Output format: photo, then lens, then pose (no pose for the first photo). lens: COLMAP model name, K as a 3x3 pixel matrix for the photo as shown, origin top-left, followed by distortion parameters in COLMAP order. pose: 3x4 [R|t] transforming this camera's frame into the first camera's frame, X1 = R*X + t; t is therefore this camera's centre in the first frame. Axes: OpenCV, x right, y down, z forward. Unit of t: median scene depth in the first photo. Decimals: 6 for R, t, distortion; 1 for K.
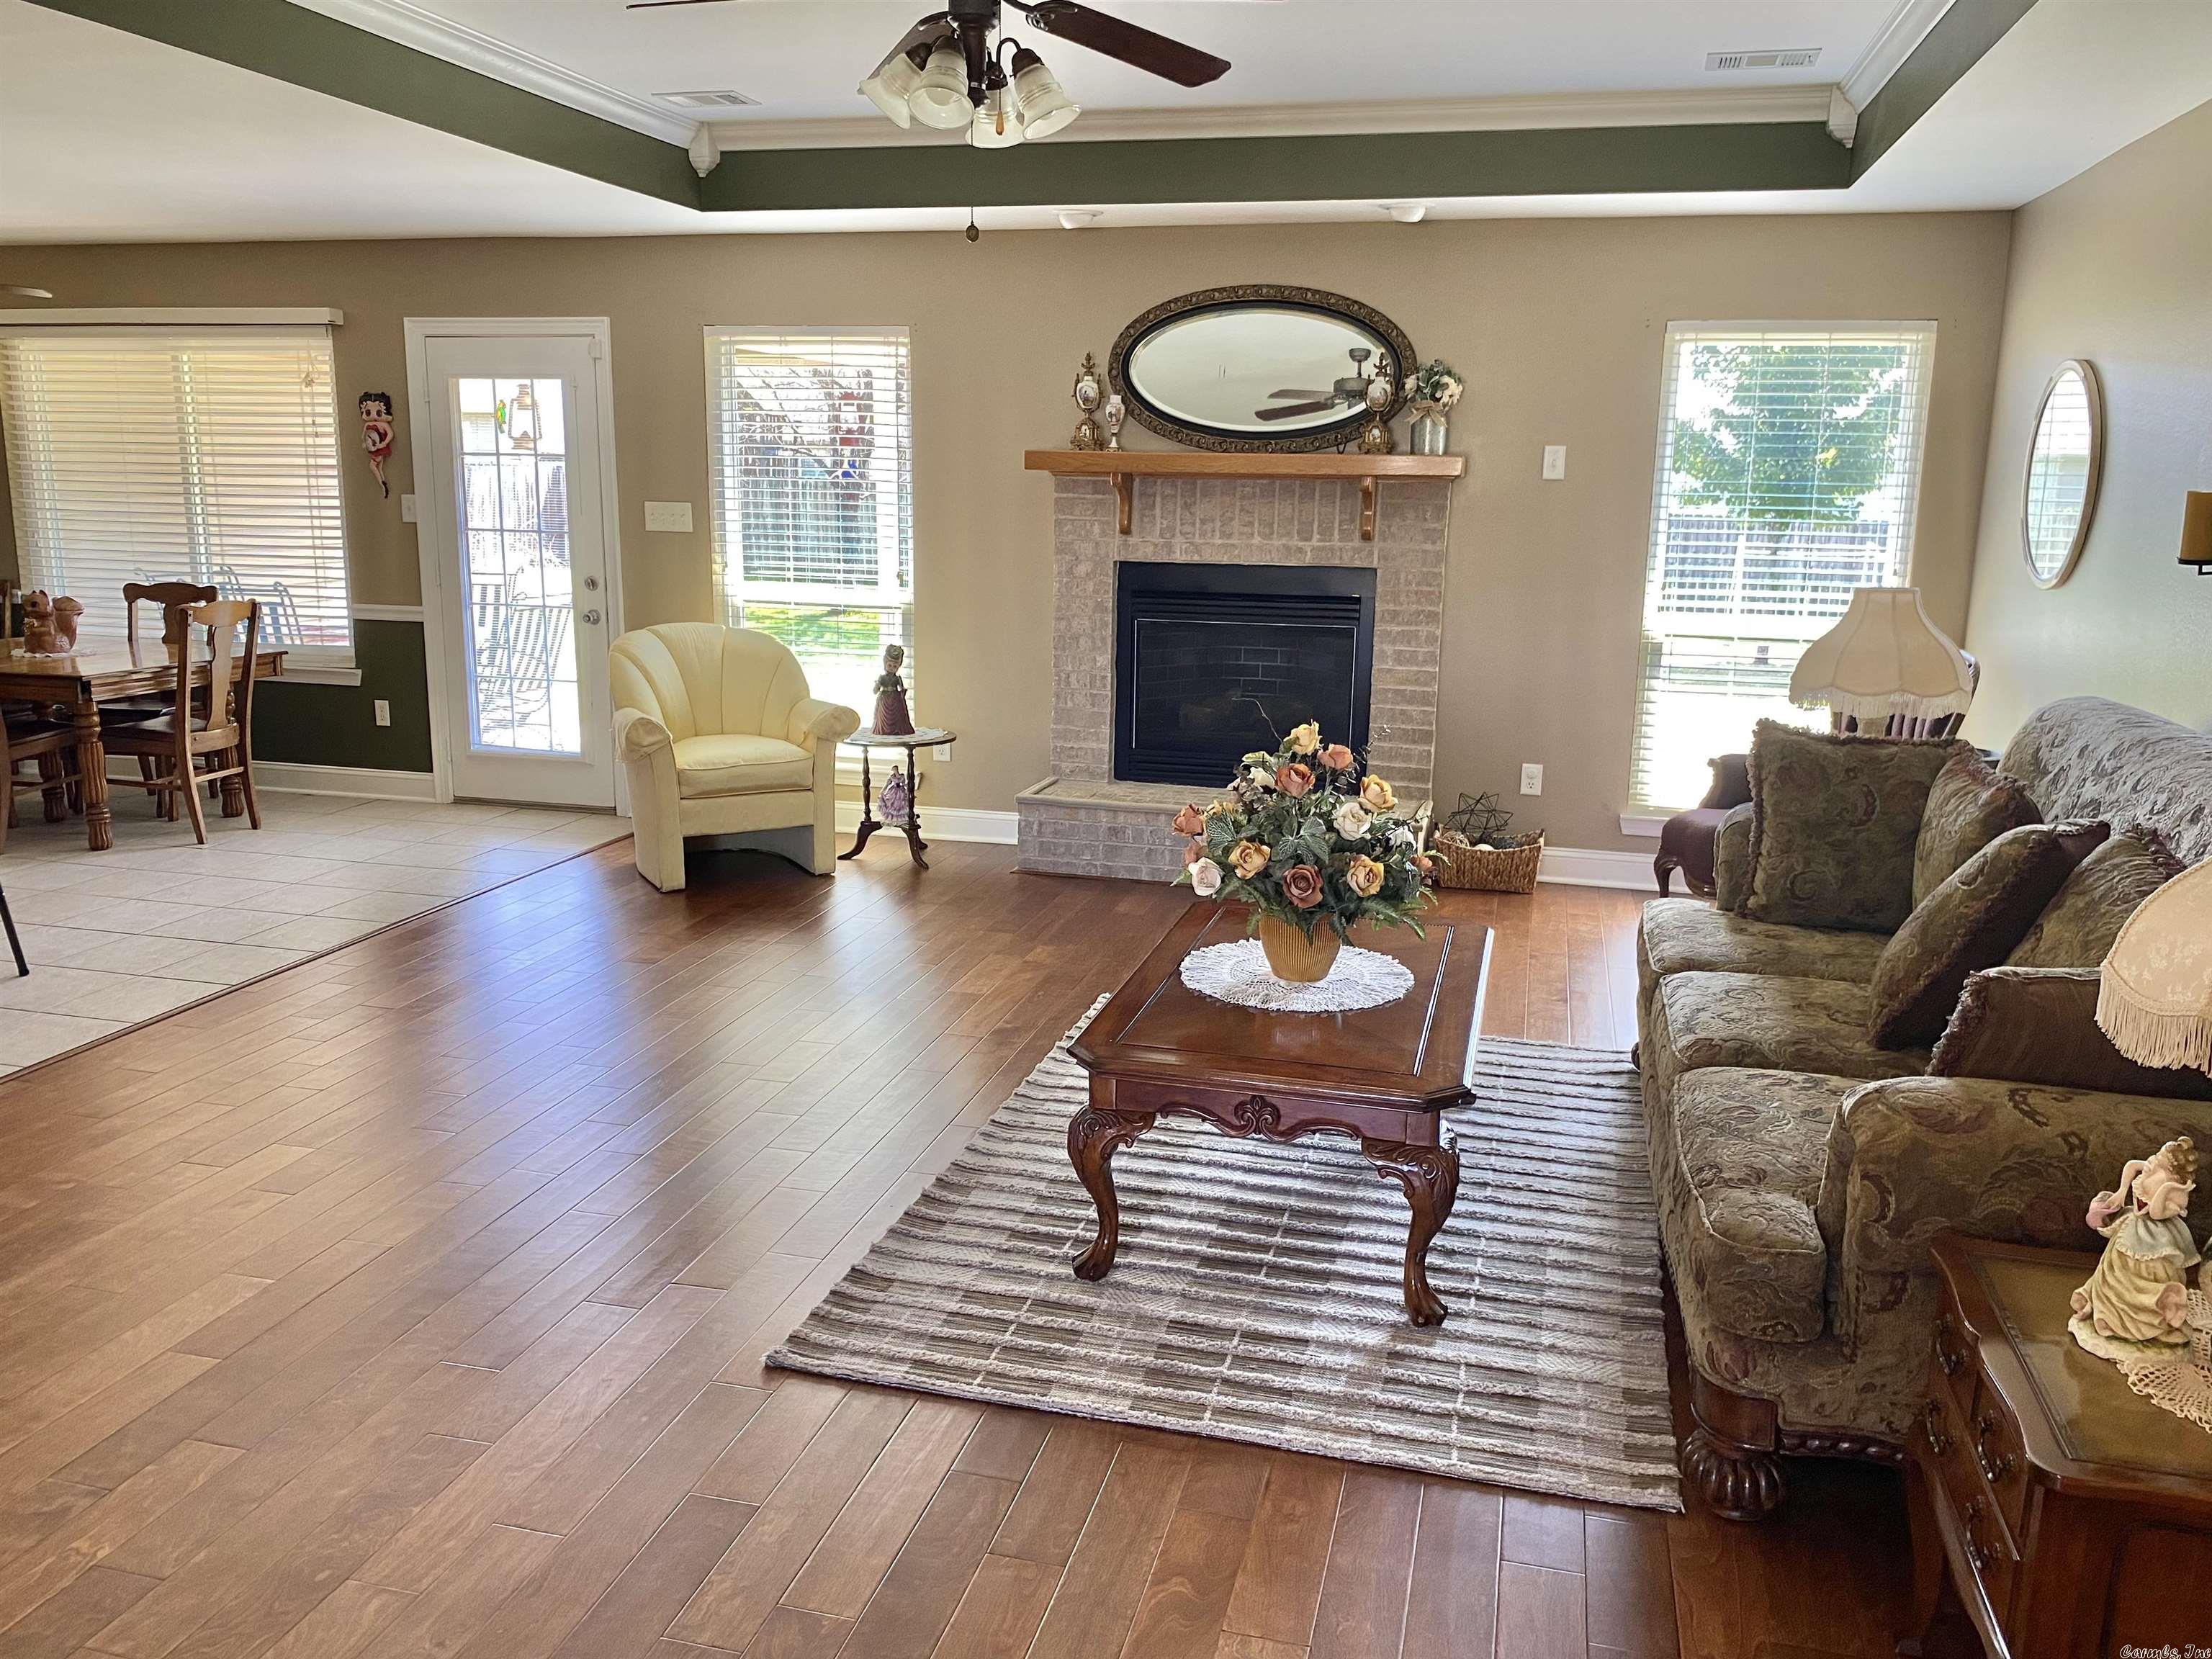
lens RADIAL K [[1670.6, 0, 1106.0], [0, 1670.6, 829.5], [0, 0, 1]] dist [-0.010100, 0.000358]
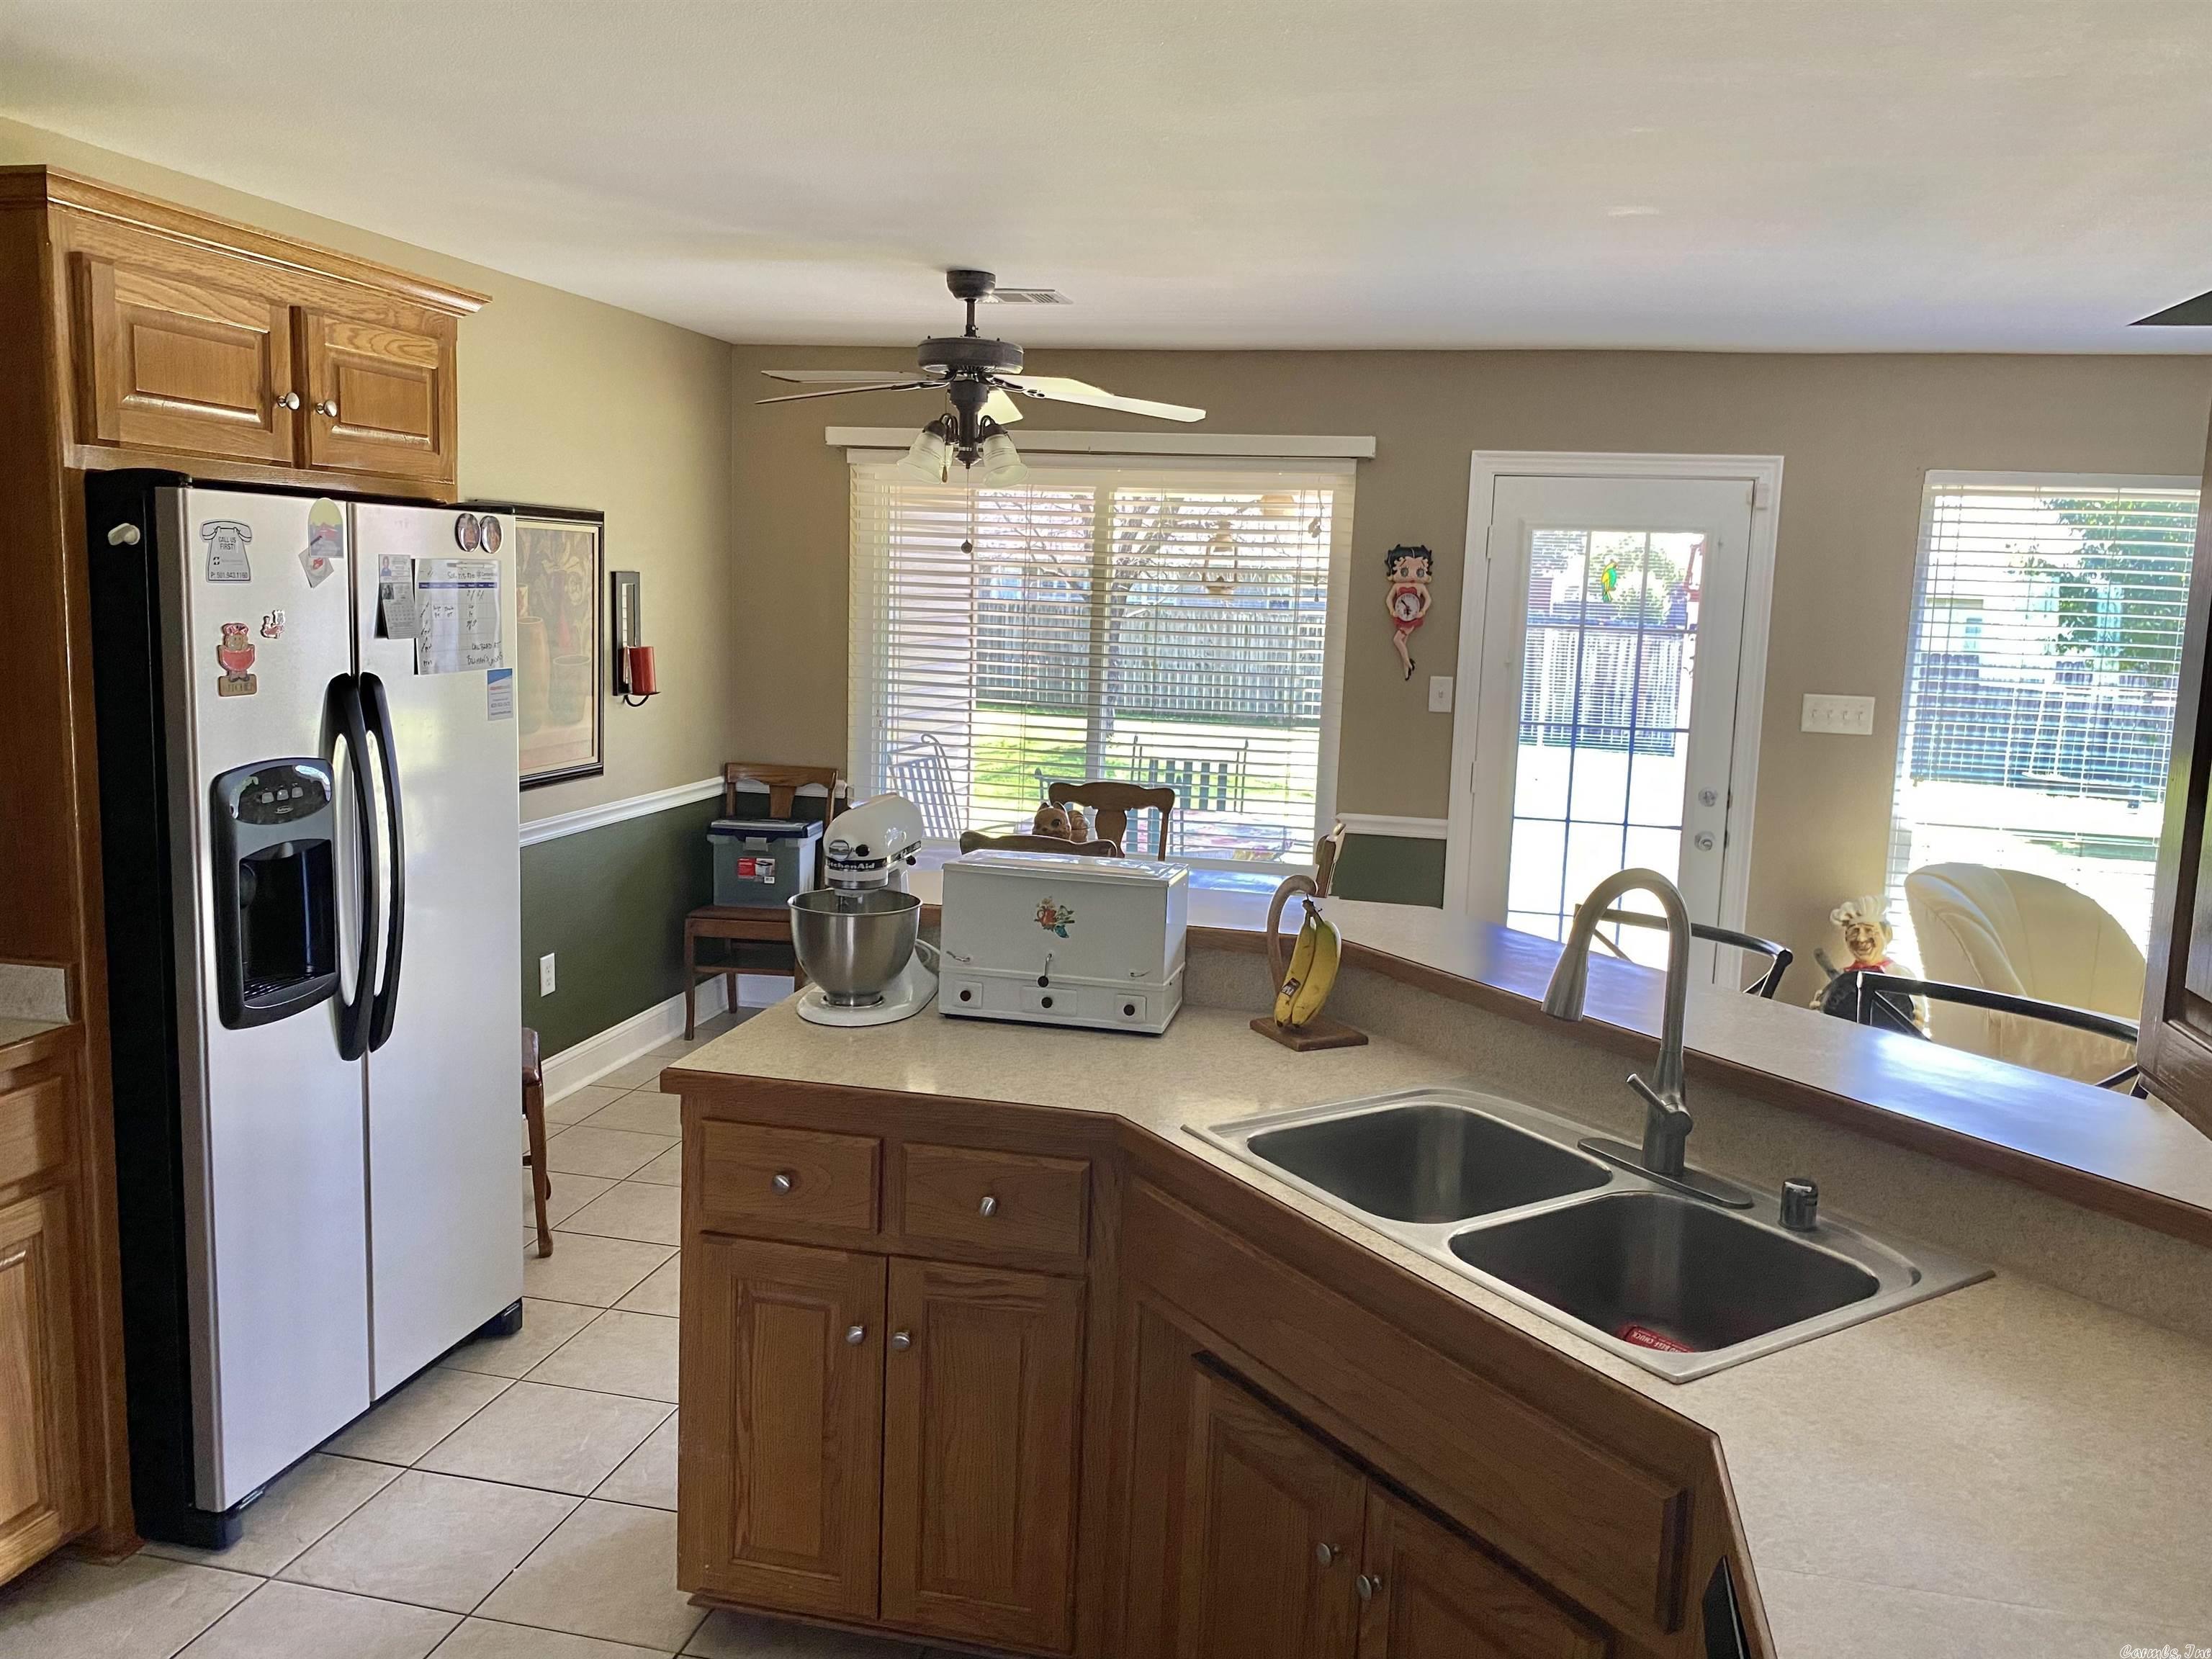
lens RADIAL K [[1684.3, 0, 1121.5], [0, 1684.3, 773.2], [0, 0, 1]] dist [0.031991, -0.035670]
pose [[0.999452, 0.012451, 0.030687, -0.594390], [-0.009378, 0.995109, -0.098333, -0.079904], [-0.031761, 0.097991, 0.994680, 0.241859]]
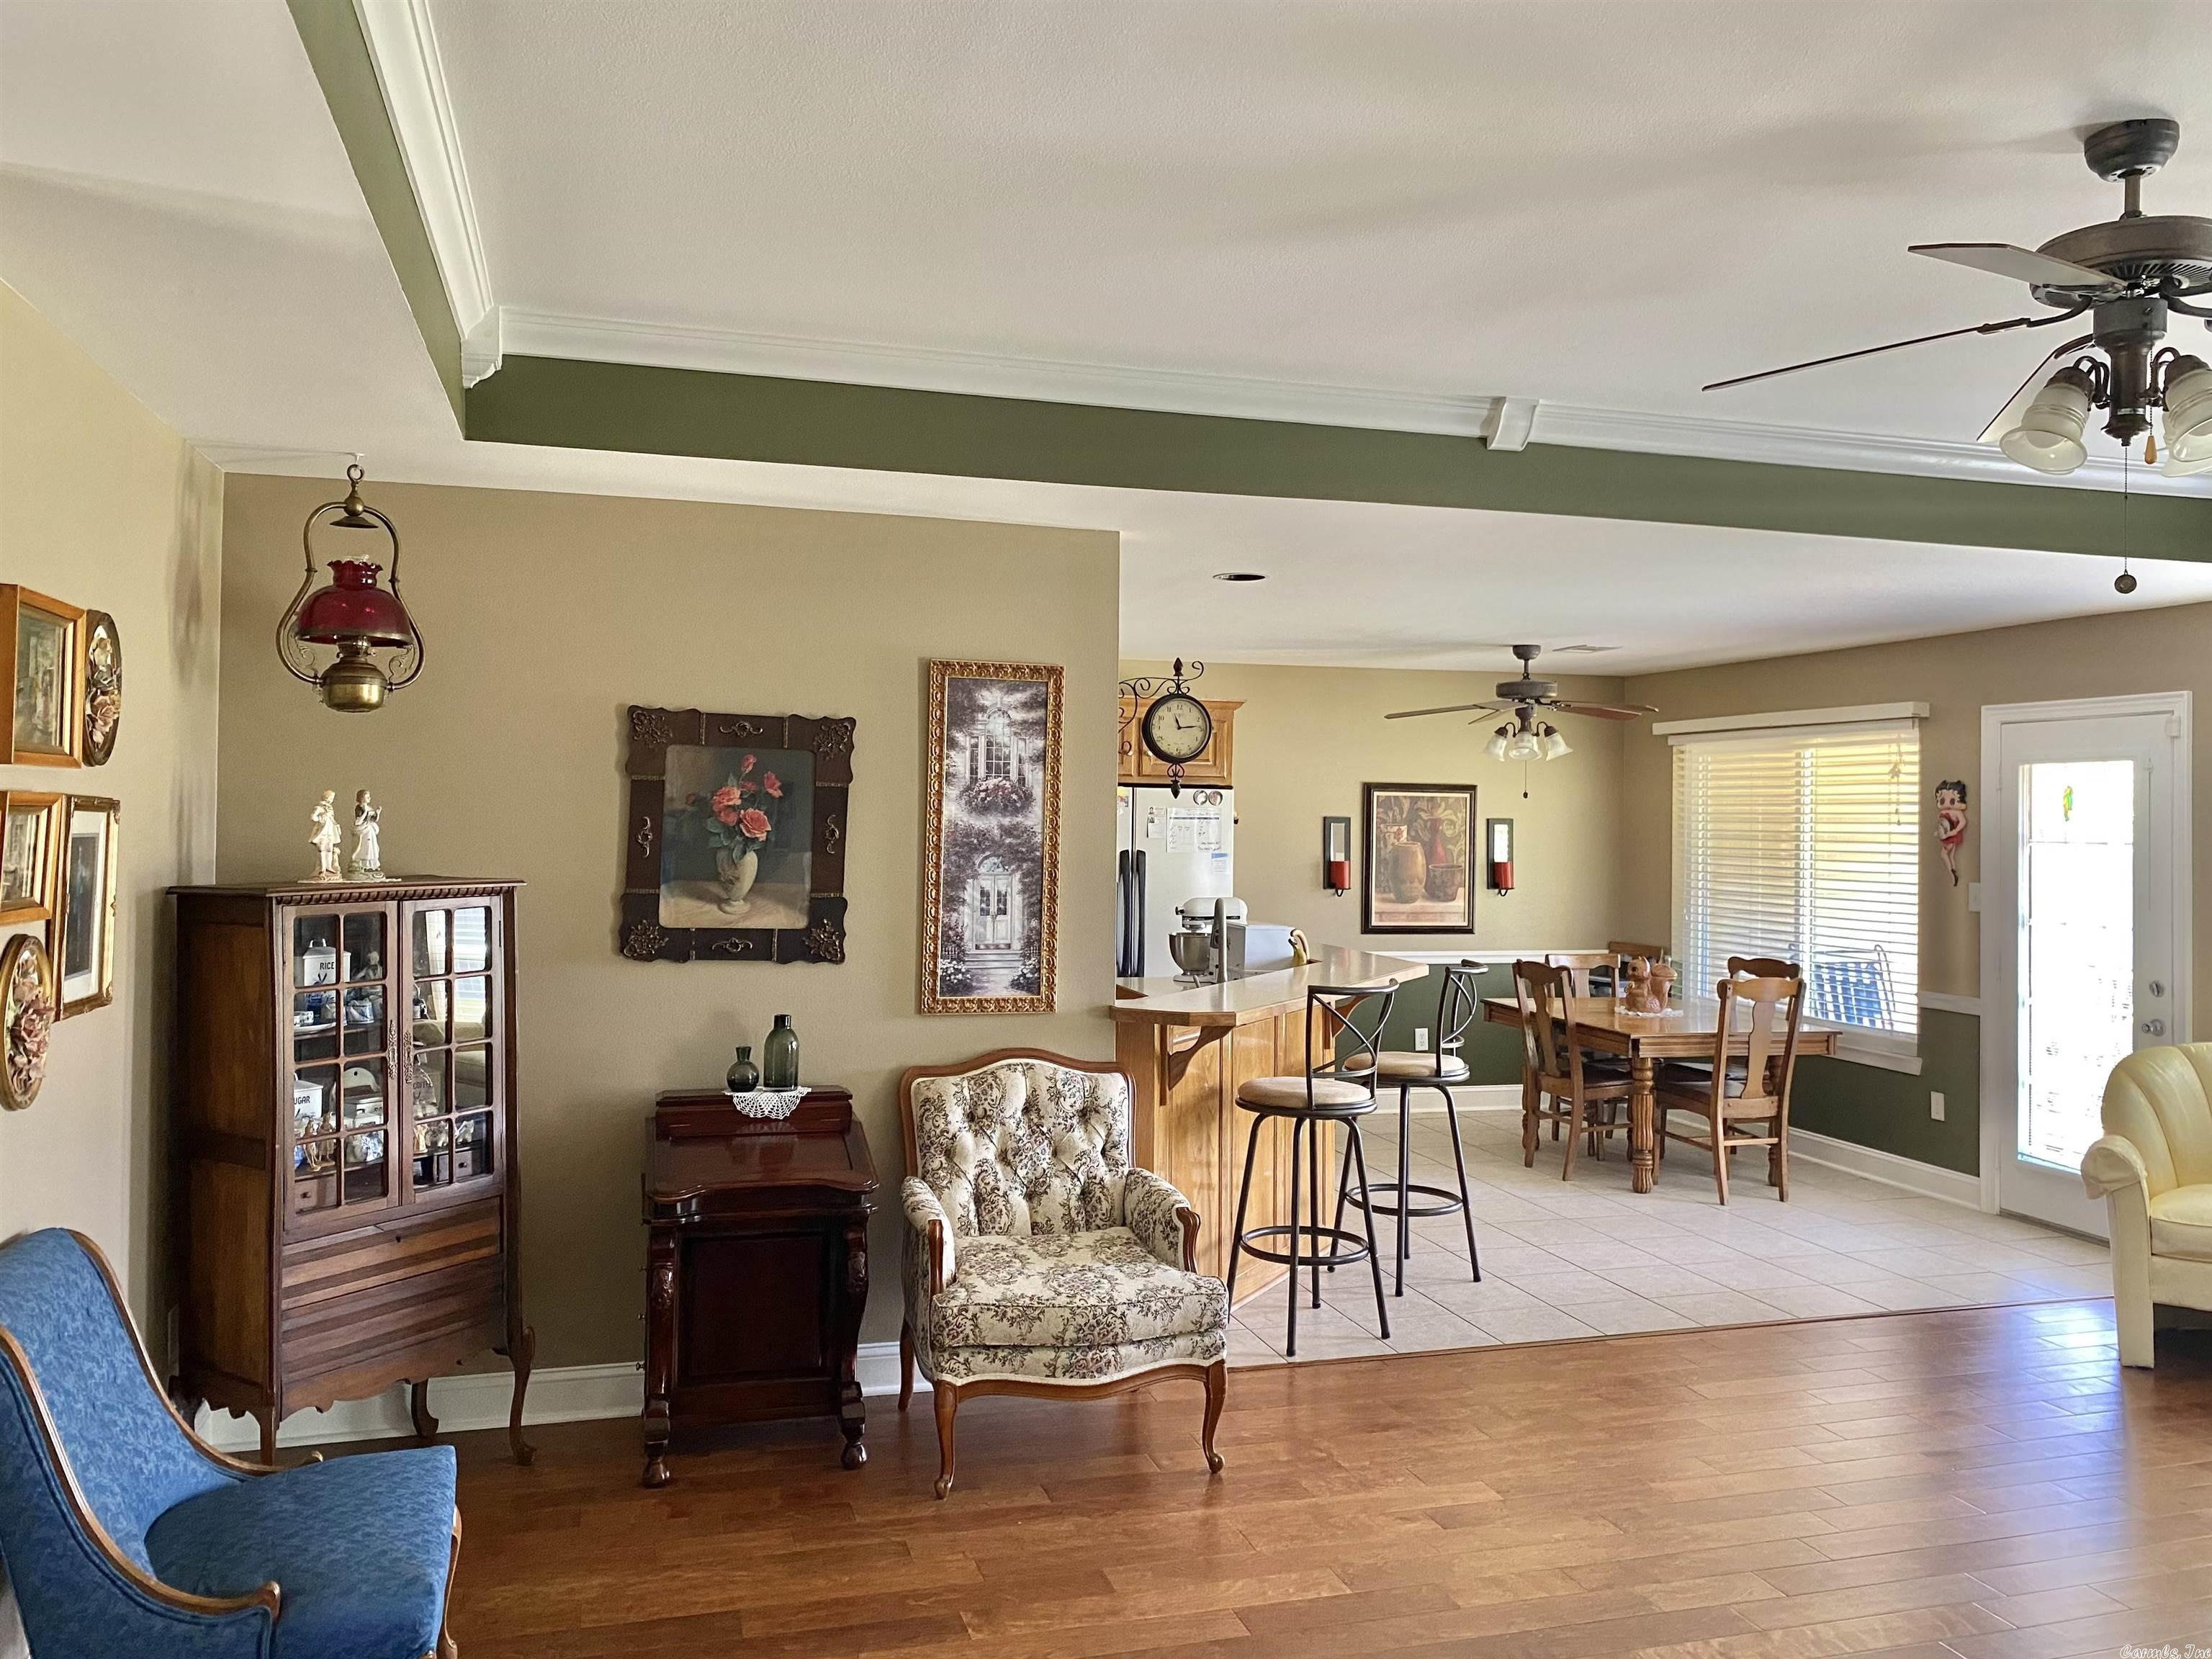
lens RADIAL K [[1670.6, 0, 1106.0], [0, 1670.6, 829.5], [0, 0, 1]] dist [-0.010100, 0.000358]
pose [[0.503681, -0.006218, -0.863867, 0.161920], [-0.186697, 0.975560, -0.115877, -0.026241], [0.843475, 0.219646, 0.490210, 0.099089]]
